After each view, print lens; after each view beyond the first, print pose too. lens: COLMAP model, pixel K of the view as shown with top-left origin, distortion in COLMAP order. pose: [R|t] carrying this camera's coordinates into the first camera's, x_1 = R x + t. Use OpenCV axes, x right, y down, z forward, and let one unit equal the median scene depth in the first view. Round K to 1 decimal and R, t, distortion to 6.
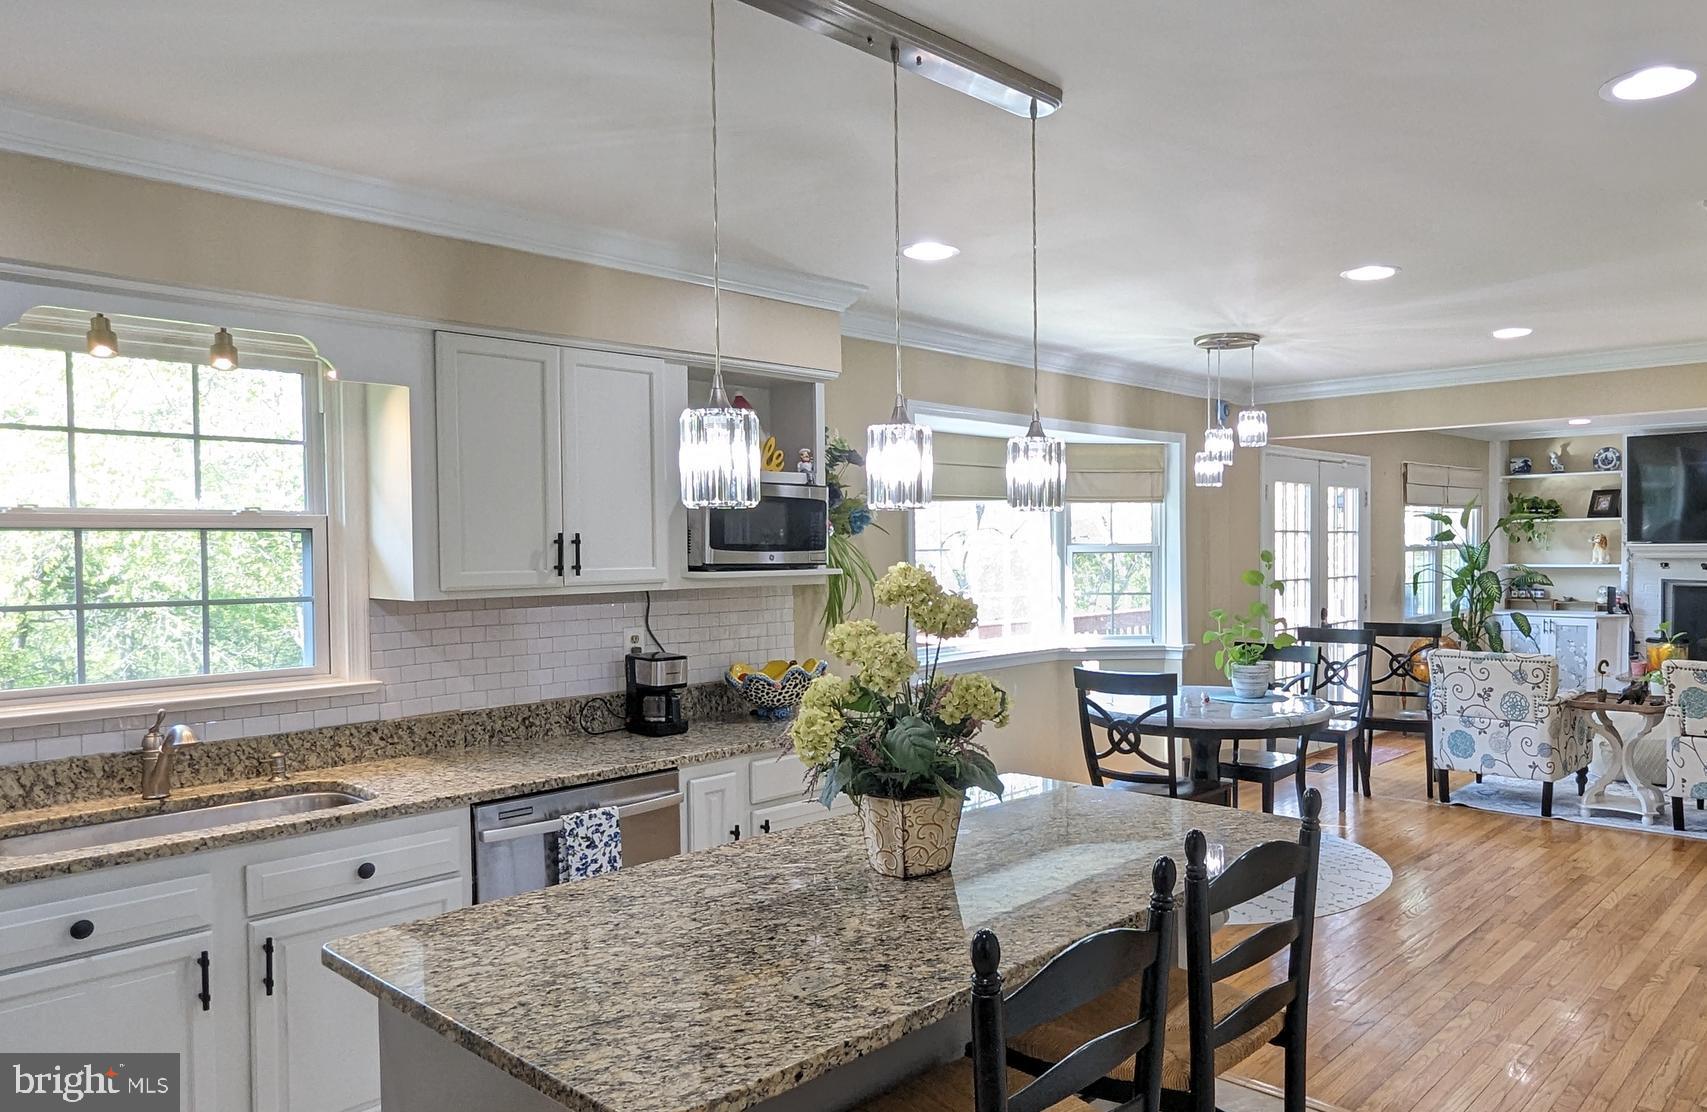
lens RADIAL K [[1160.8, 0, 1027.0], [0, 1160.8, 580.8], [0, 0, 1]] dist [-0.001504, -0.000737]
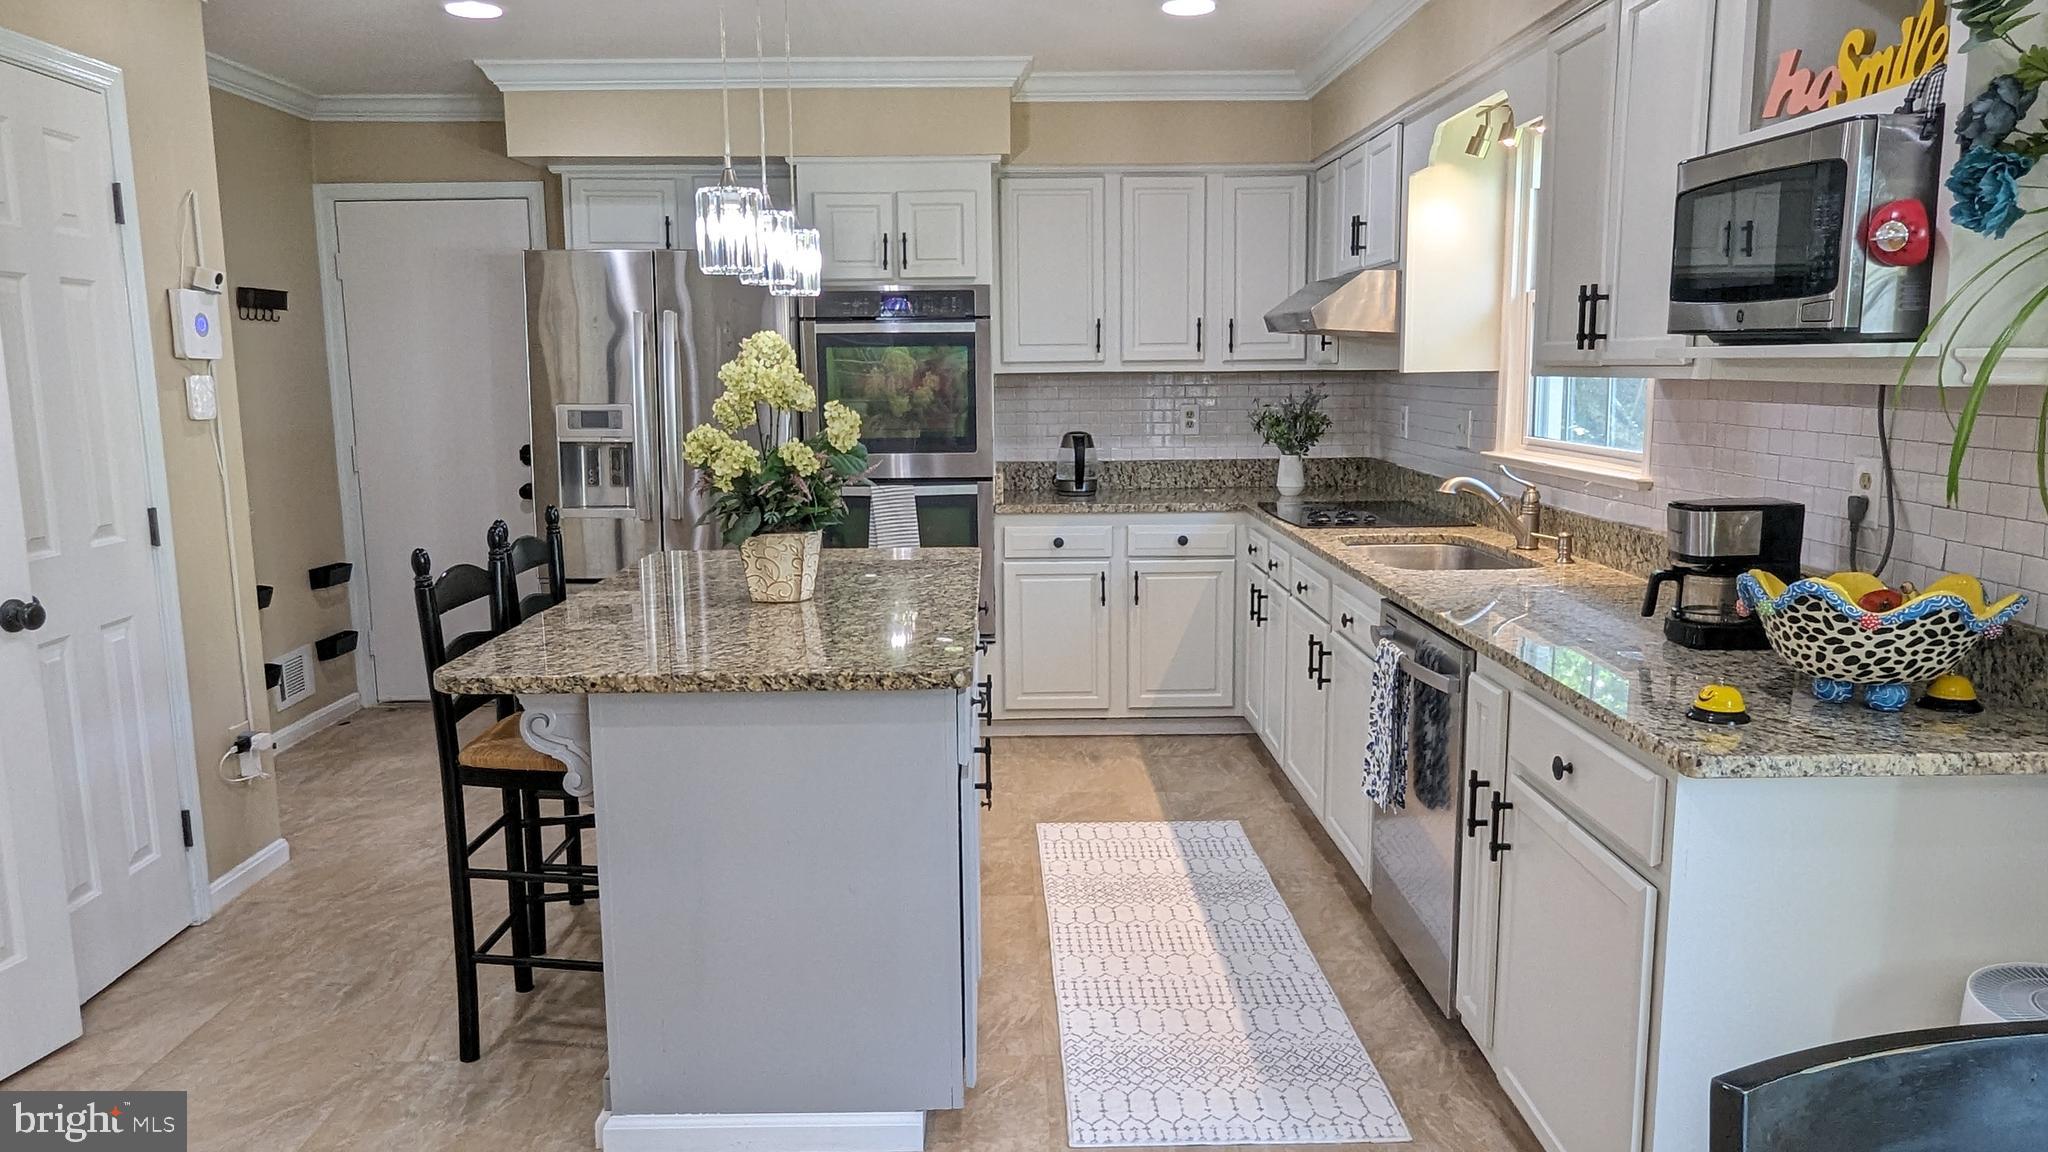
lens RADIAL K [[1424.6, 0, 1015.3], [0, 1424.6, 583.7], [0, 0, 1]] dist [-0.002320, 0.000097]
pose [[-0.762314, 0.111548, -0.637522, 0.215418], [-0.008670, 0.983187, 0.182397, -0.009772], [0.647149, 0.144571, -0.748530, 0.758247]]
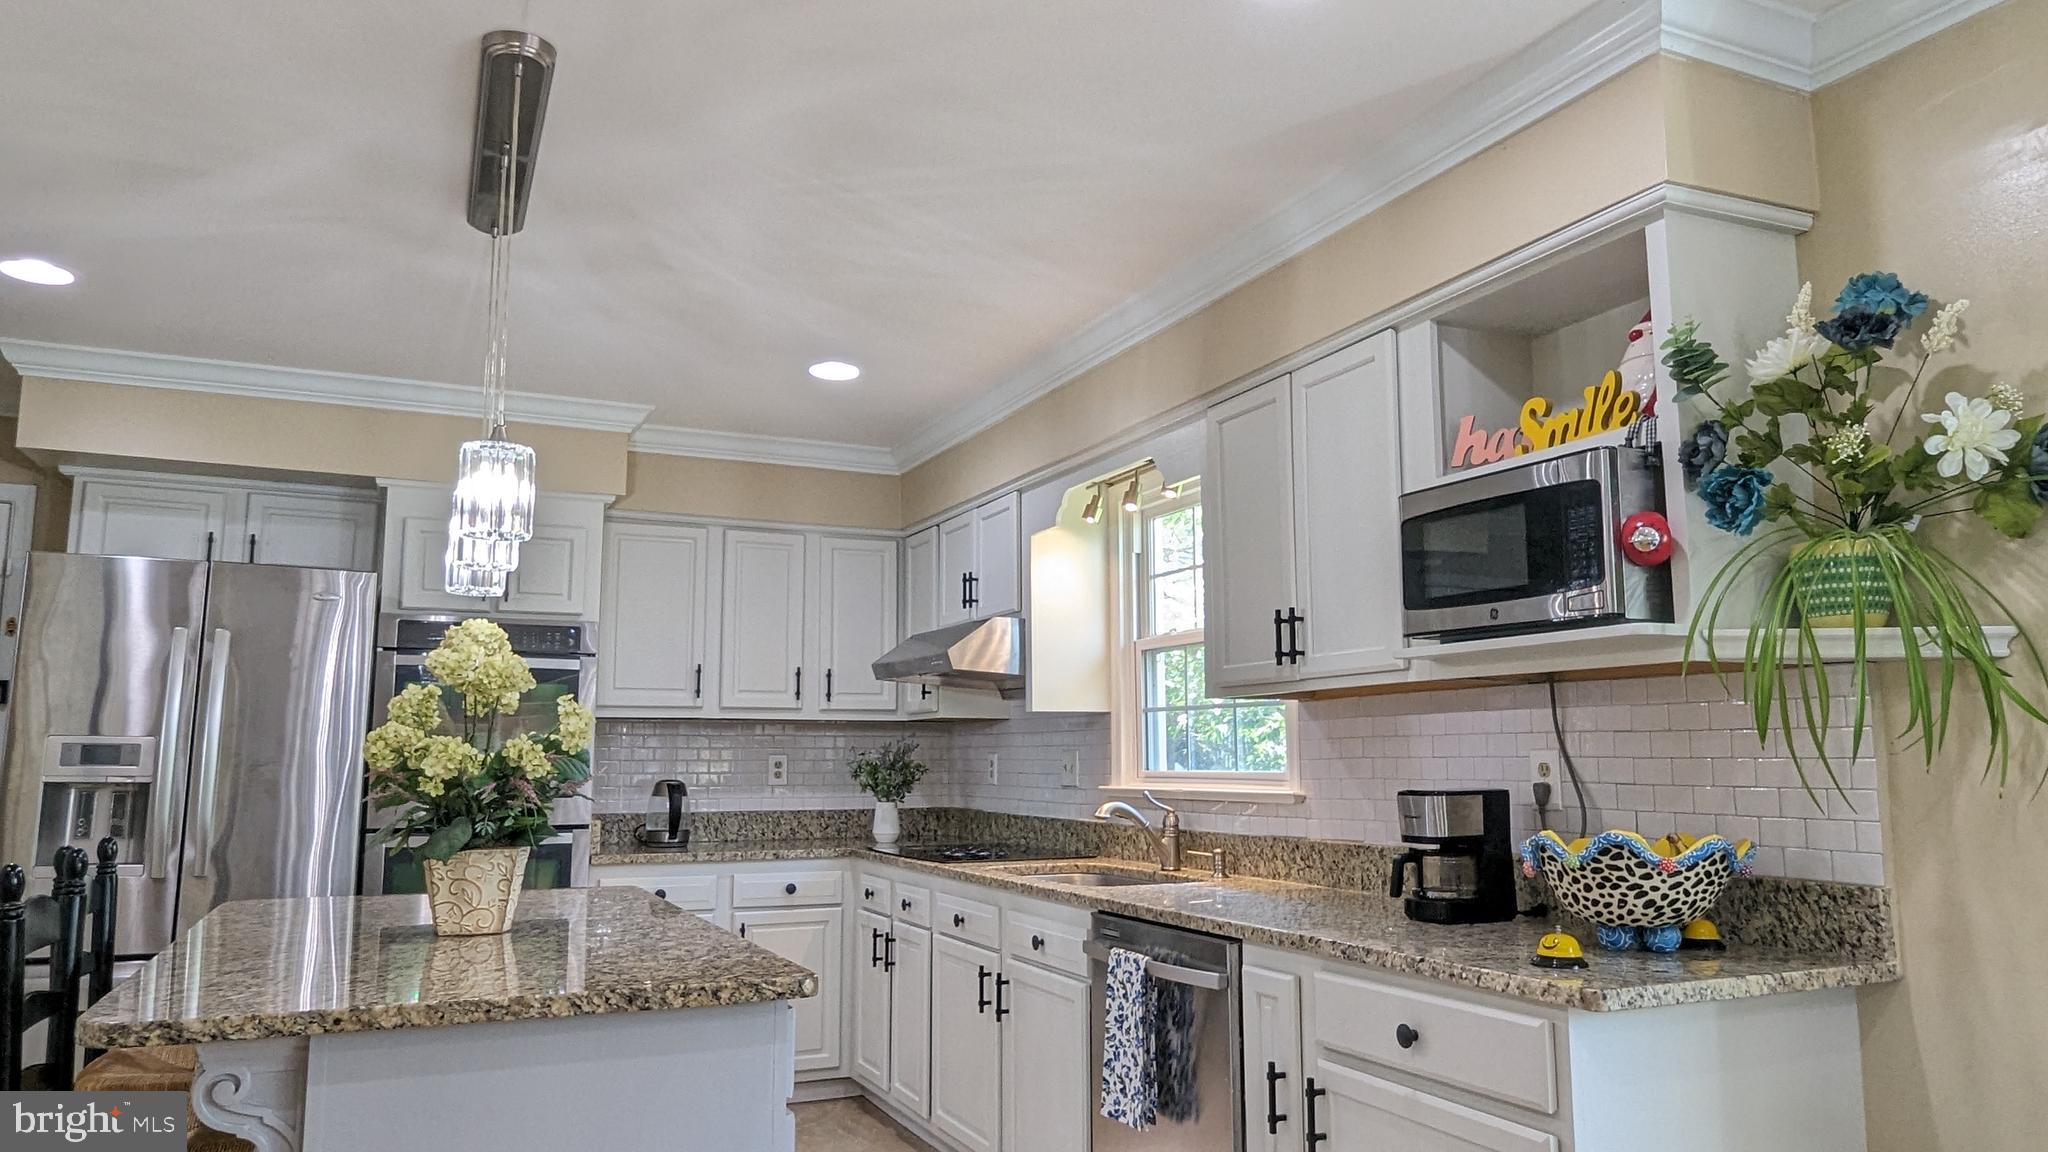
lens RADIAL K [[1353.0, 0, 1024.0], [0, 1353.0, 576.0], [0, 0, 1]] dist [-0.002472, 0.000343]
pose [[-0.435163, -0.115746, -0.892881, 0.254351], [-0.027620, 0.992952, -0.115257, 0.023868], [0.899928, -0.025495, -0.435293, 0.655428]]
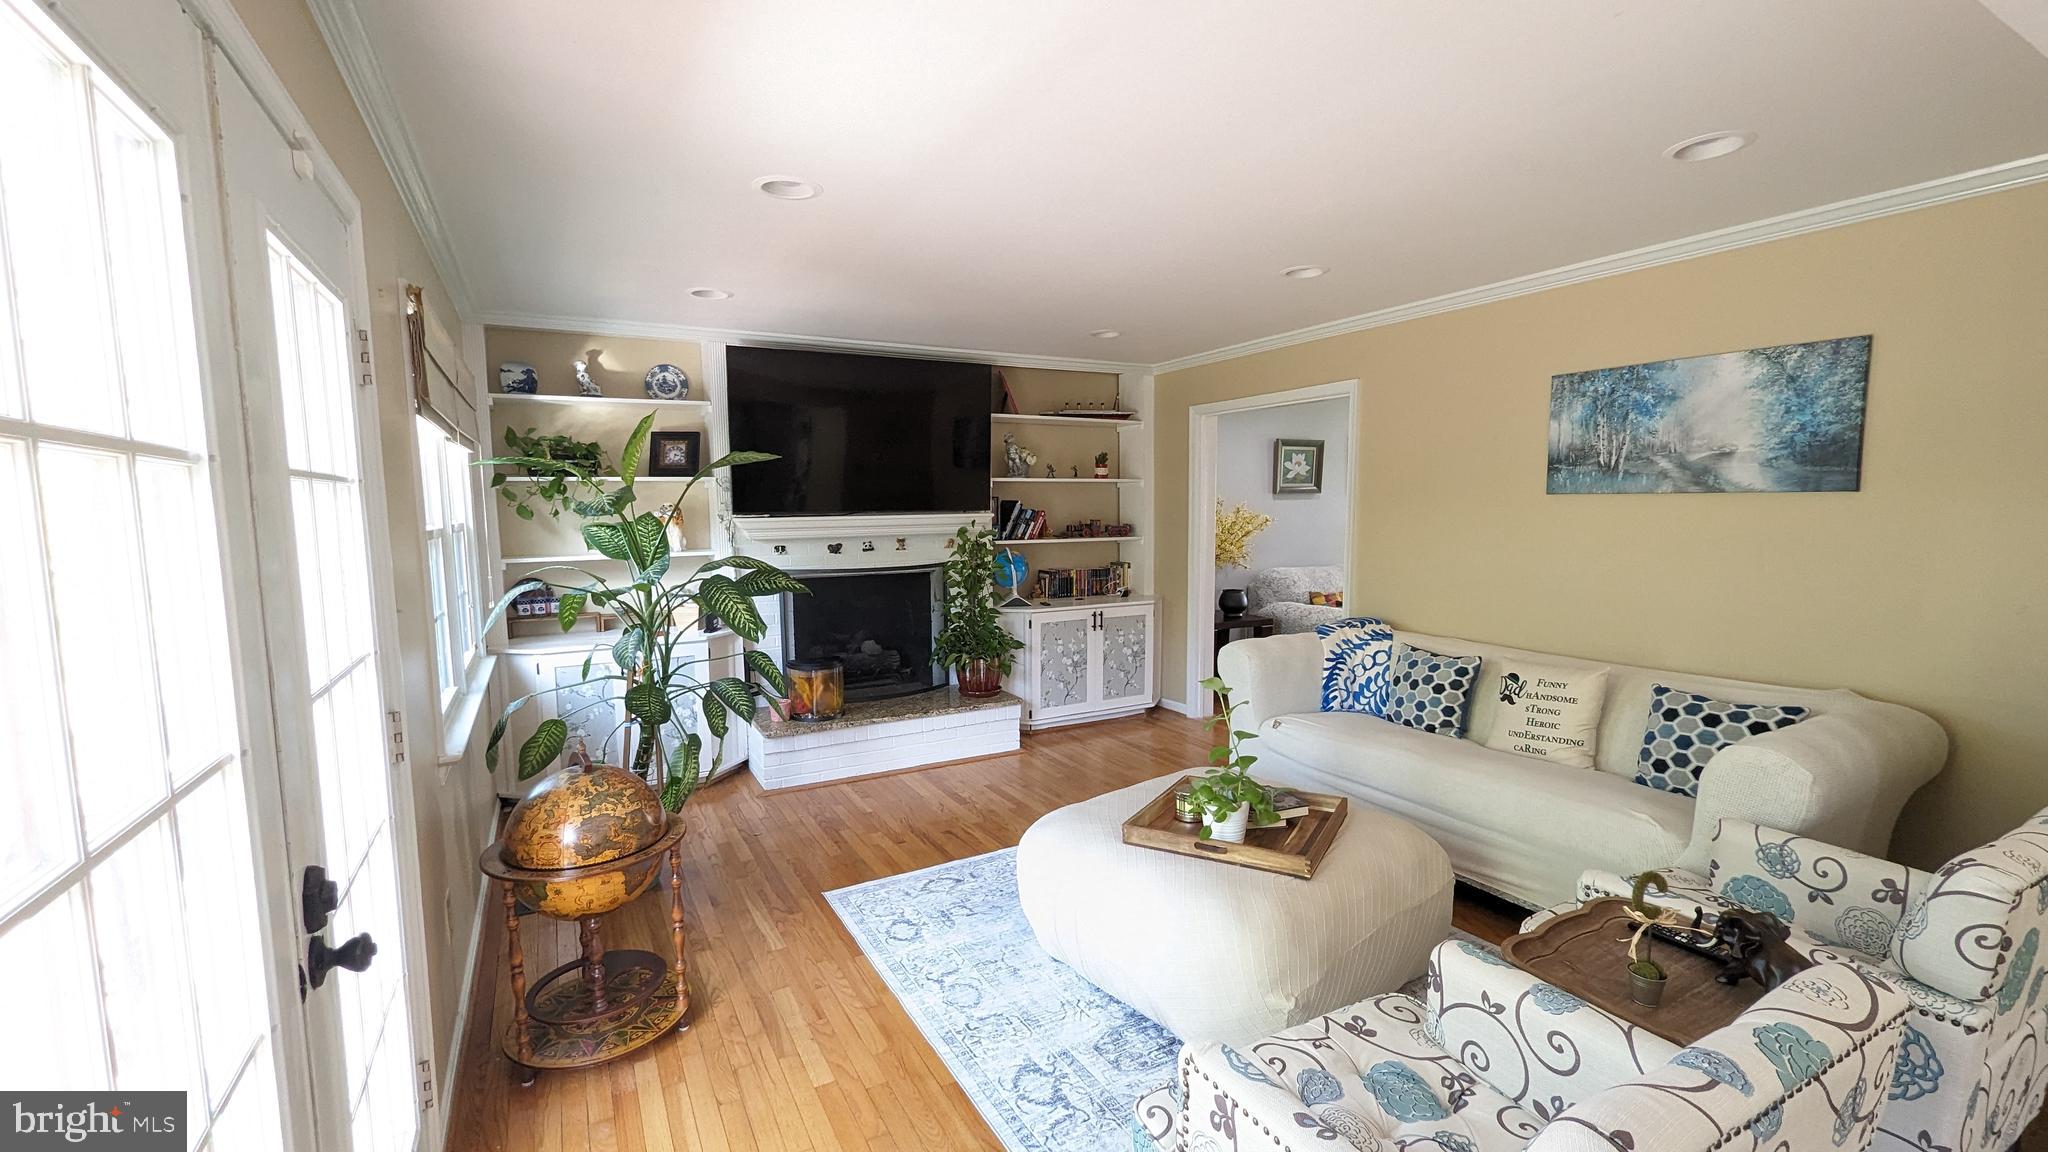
lens RADIAL K [[848.9, 0, 1026.7], [0, 848.9, 590.0], [0, 0, 1]] dist [-0.001219, 0.000217]
pose [[0.362515, -0.090722, 0.927552, 0.221740], [0.042704, 0.995823, 0.080709, -0.036703], [-0.930999, 0.010351, 0.364875, 1.068586]]
